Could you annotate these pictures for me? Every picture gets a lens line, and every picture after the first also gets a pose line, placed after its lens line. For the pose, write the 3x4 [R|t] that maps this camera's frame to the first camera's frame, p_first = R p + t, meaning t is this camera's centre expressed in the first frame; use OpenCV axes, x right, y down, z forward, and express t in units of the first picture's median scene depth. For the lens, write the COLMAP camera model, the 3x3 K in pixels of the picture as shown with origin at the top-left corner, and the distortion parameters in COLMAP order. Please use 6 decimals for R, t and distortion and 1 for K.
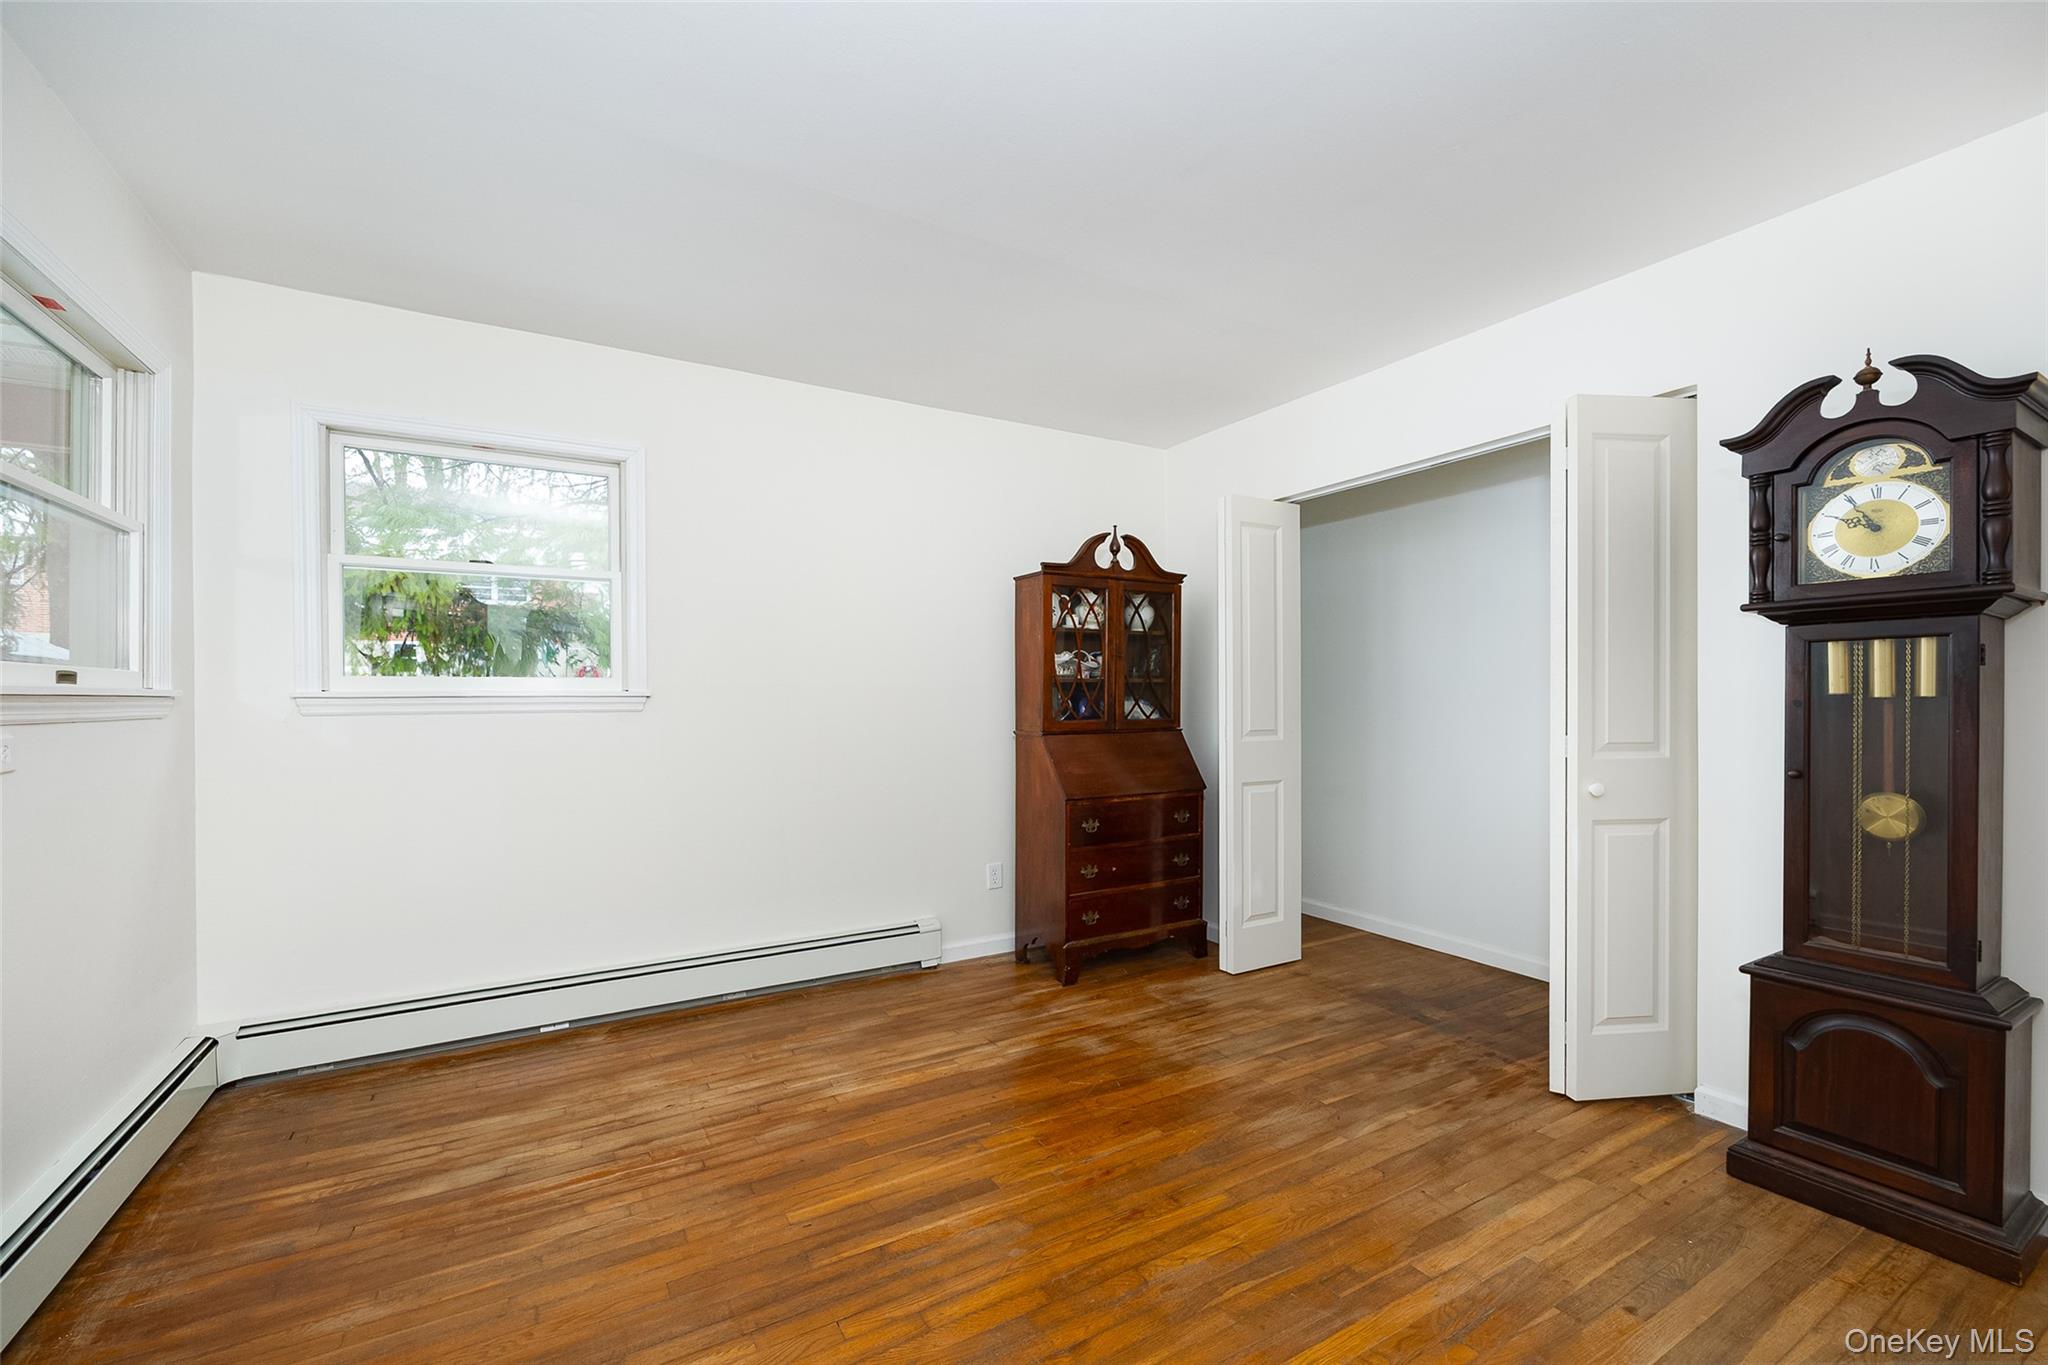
lens RADIAL K [[788.4, 0, 1001.0], [0, 788.4, 706.8], [0, 0, 1]] dist [-0.006323, 0.000827]
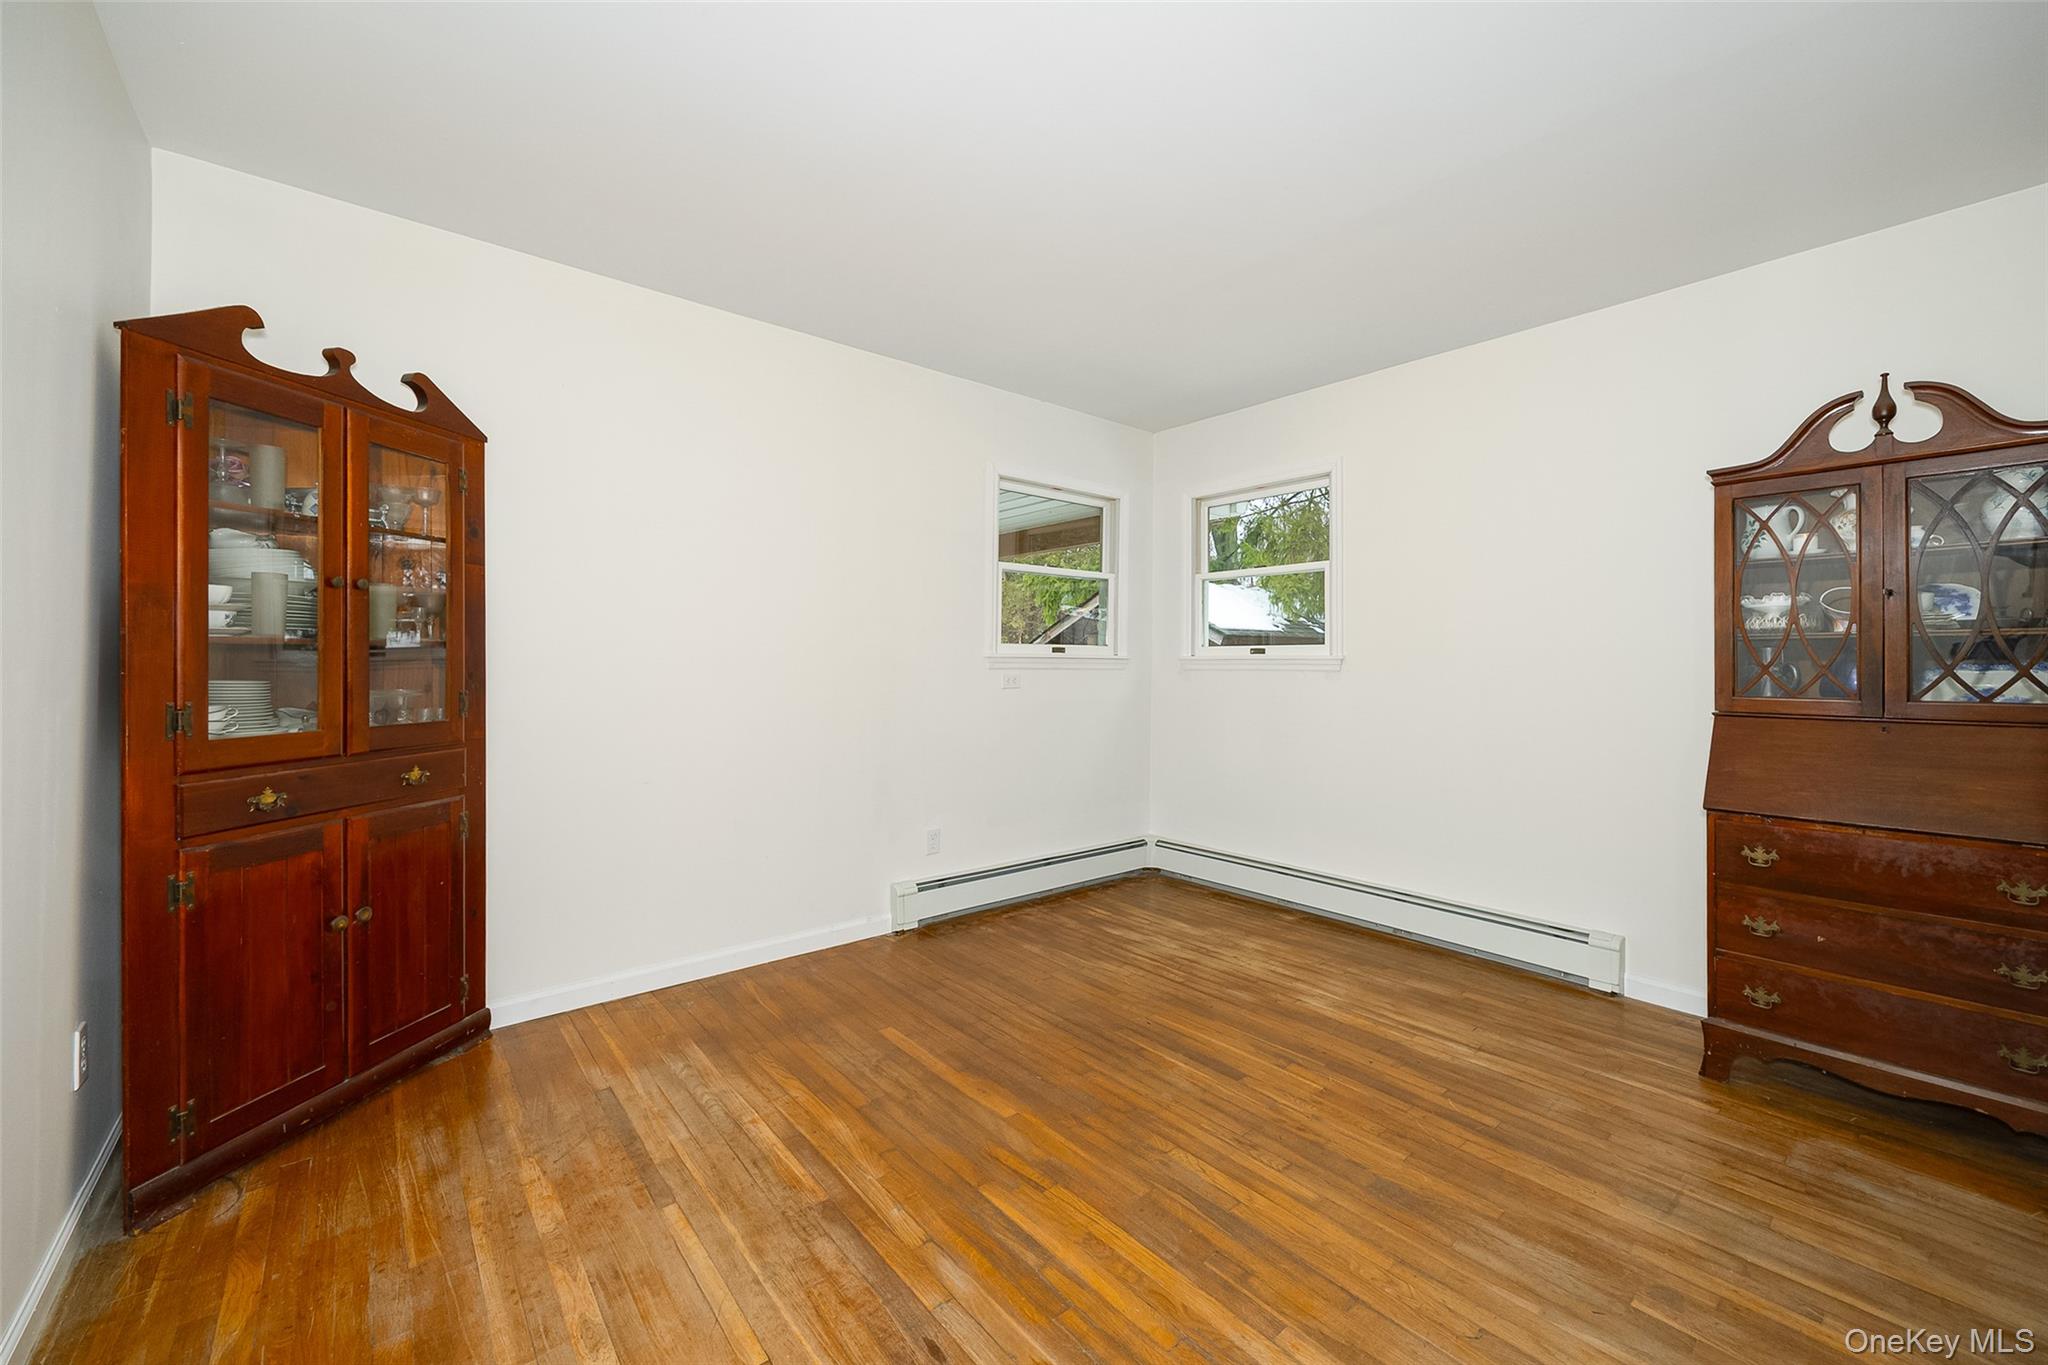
lens RADIAL K [[788.4, 0, 1024.3], [0, 788.4, 661.8], [0, 0, 1]] dist [-0.006323, 0.000827]
pose [[0.200405, 0.004217, -0.979704, 0.816747], [-0.015694, 0.999876, 0.001094, -0.004157], [0.979587, 0.015156, 0.200447, 0.340543]]
